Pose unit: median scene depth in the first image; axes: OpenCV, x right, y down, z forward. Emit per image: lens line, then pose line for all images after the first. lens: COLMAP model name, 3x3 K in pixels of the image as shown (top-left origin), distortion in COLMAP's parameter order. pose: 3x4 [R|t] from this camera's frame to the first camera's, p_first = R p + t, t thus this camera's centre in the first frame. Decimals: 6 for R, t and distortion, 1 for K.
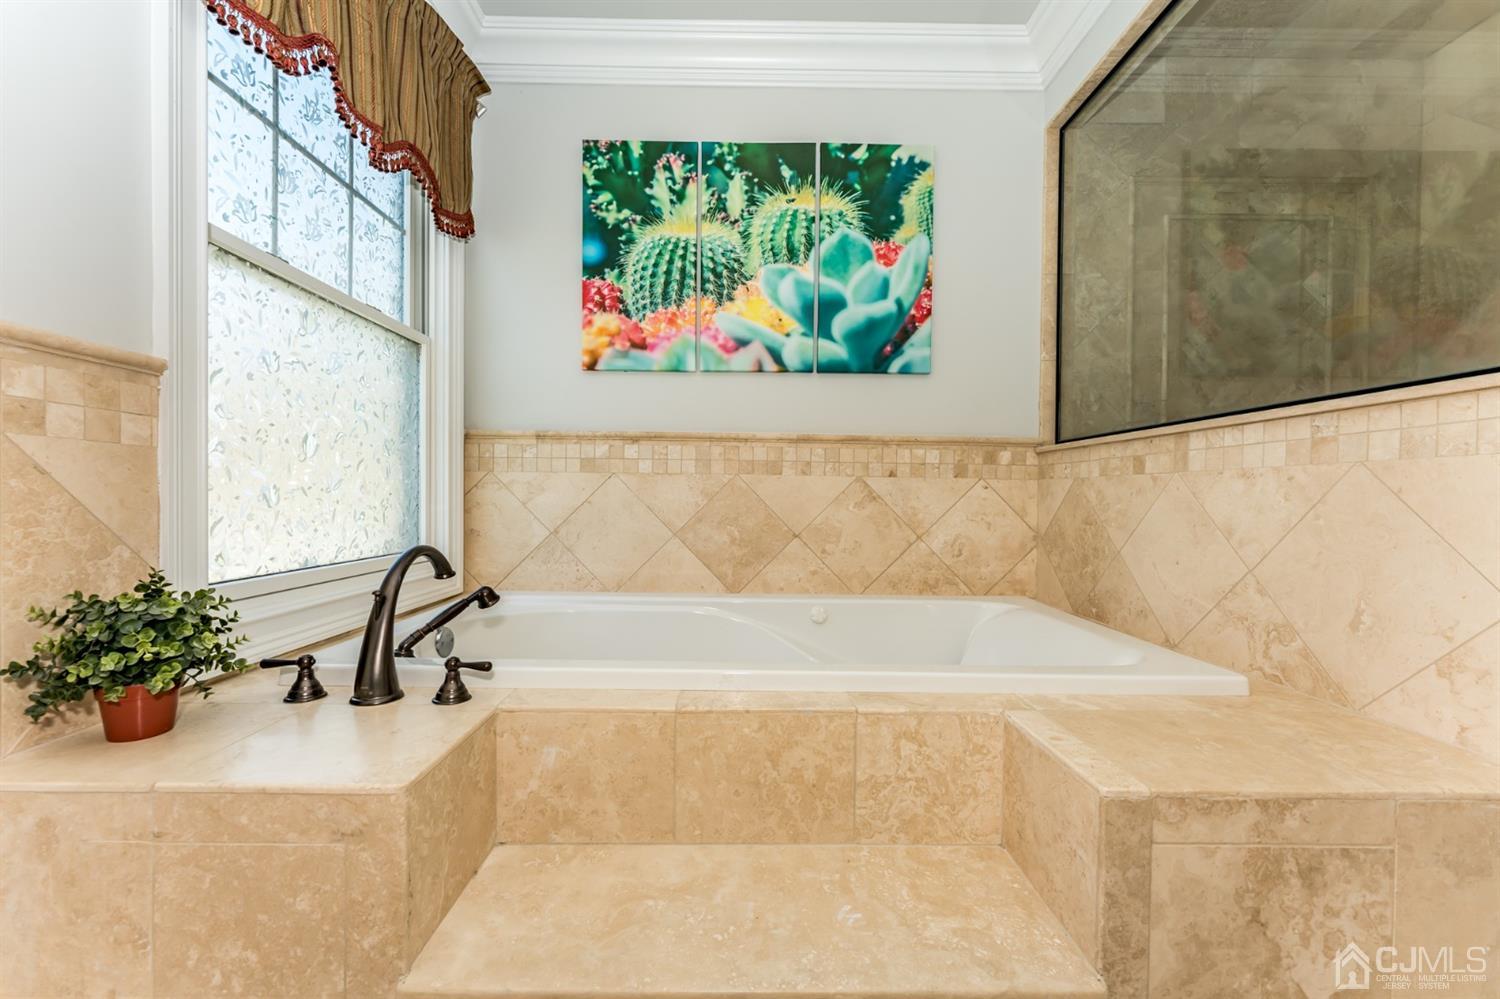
lens RADIAL K [[594.1, 0, 745.7], [0, 594.1, 501.4], [0, 0, 1]] dist [0.001640, -0.001026]
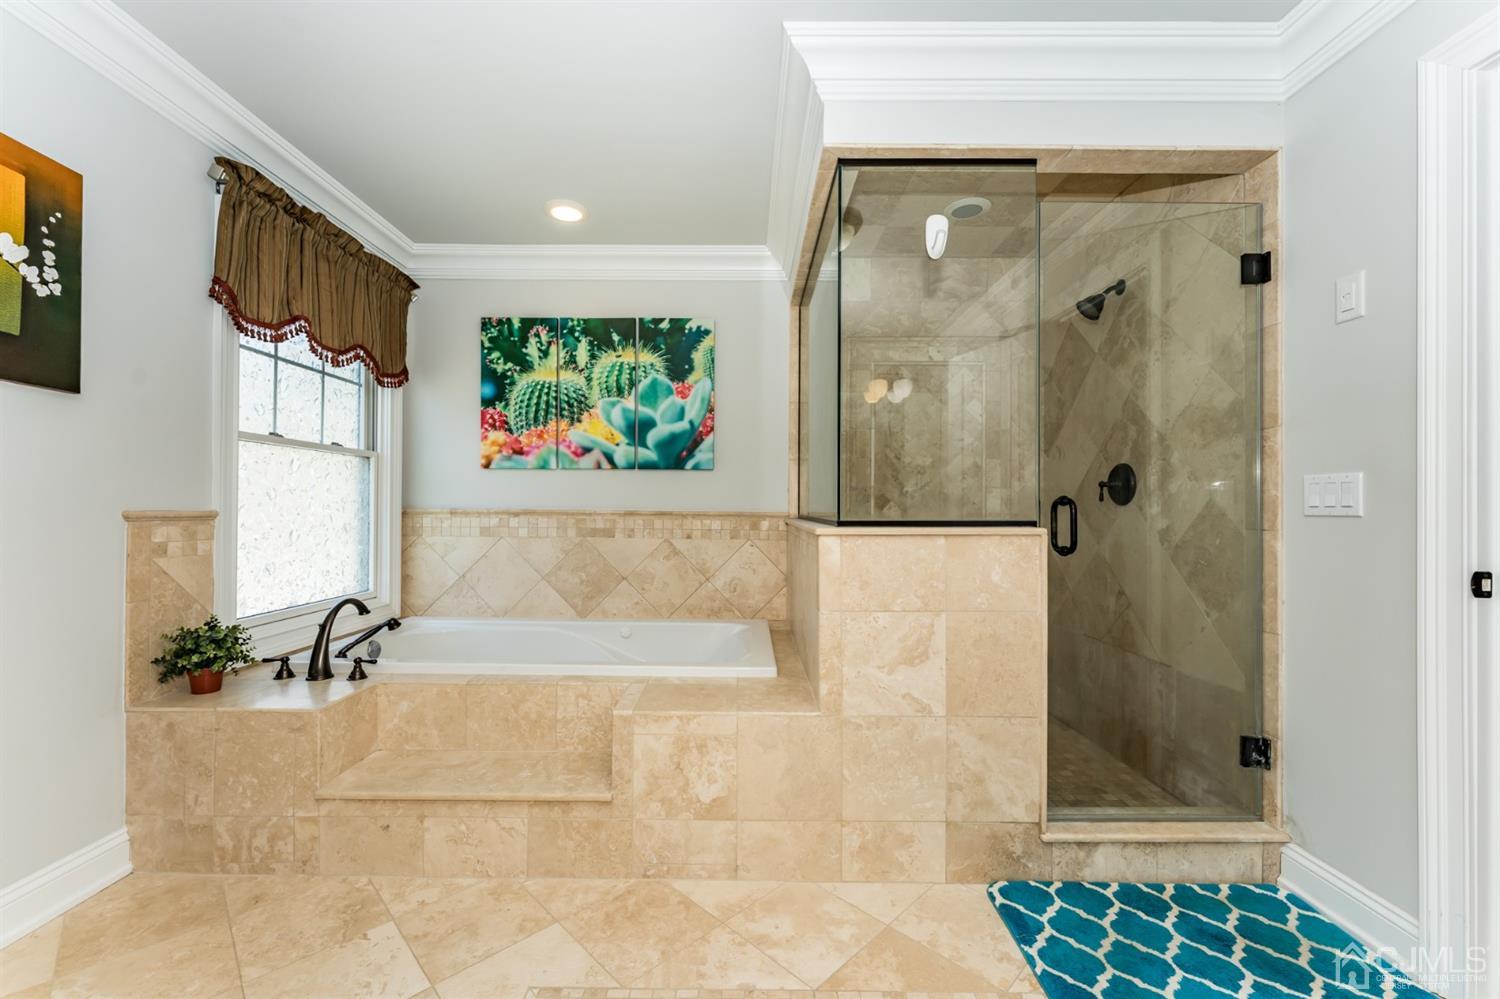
lens RADIAL K [[594.1, 0, 751.0], [0, 594.1, 500.8], [0, 0, 1]] dist [0.001640, -0.001026]
pose [[0.999930, -0.003728, -0.011193, 0.527065], [0.003532, 0.999841, -0.017471, -0.138157], [0.011256, 0.017430, 0.999785, -0.612684]]
